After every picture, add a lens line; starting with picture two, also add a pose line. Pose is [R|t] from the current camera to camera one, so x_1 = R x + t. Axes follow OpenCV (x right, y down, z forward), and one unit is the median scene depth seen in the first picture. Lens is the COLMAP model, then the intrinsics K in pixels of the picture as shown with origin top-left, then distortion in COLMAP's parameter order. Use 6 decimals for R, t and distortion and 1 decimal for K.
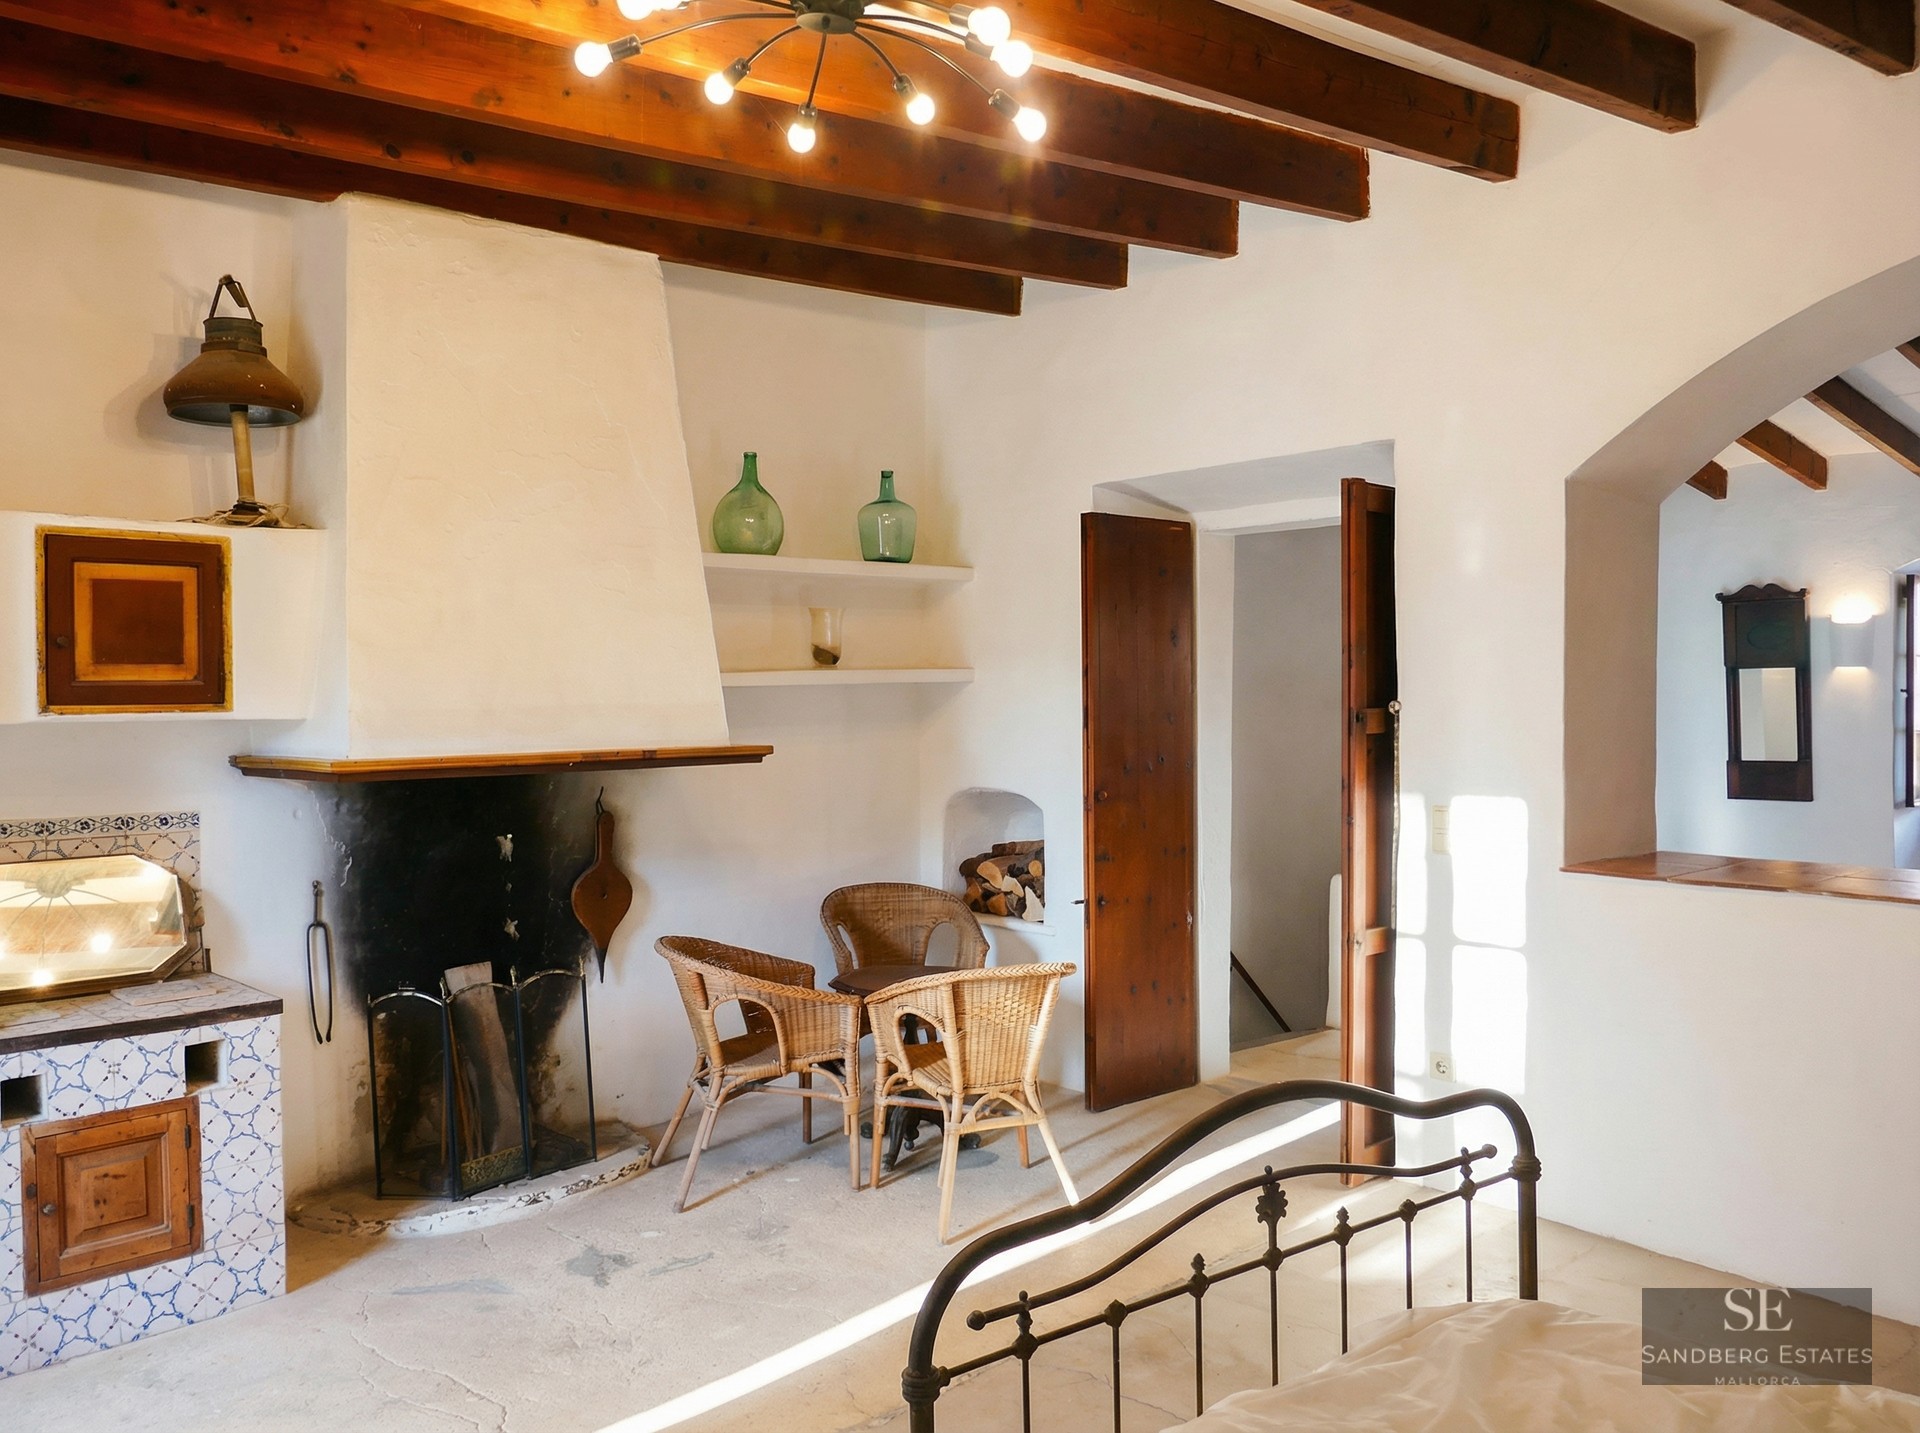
lens RADIAL K [[1584.4, 0, 960.0], [0, 1584.4, 716.5], [0, 0, 1]] dist [-0.003594, -0.003271]
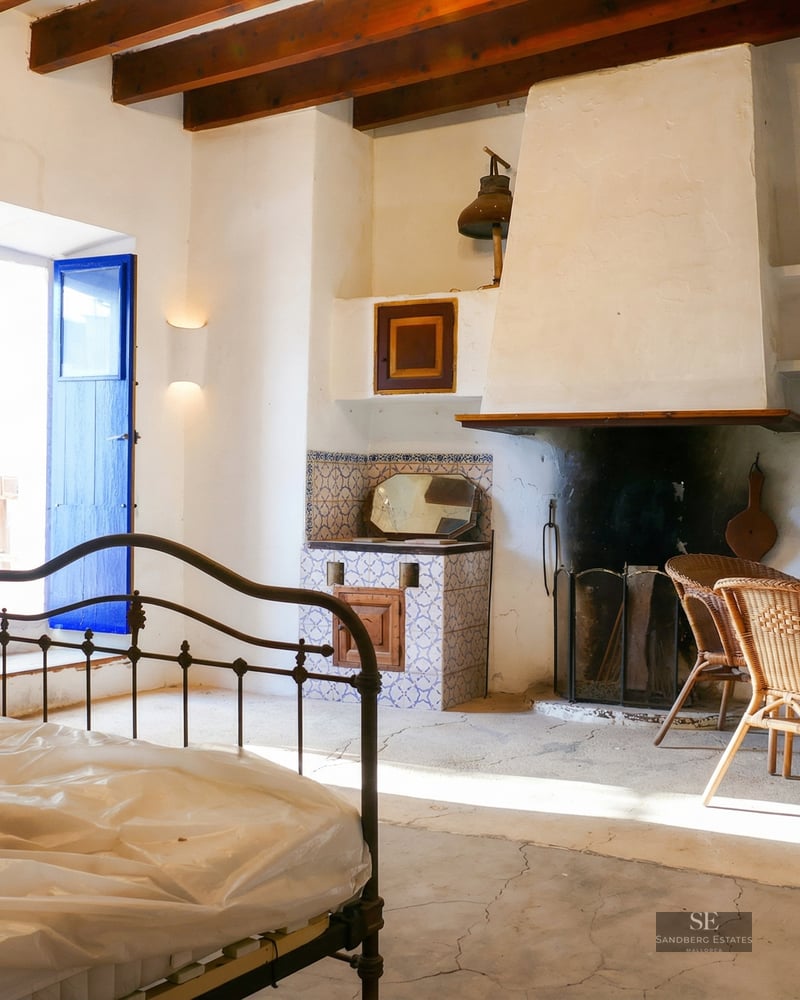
lens RADIAL K [[1127.1, 0, 400.0], [0, 1127.1, 500.0], [0, 0, 1]] dist [0.003879, 0.000280]
pose [[0.289784, 0.022936, -0.956817, 0.792682], [-0.035582, 0.999280, 0.013177, 0.109144], [0.956430, 0.030227, 0.290392, 0.574680]]
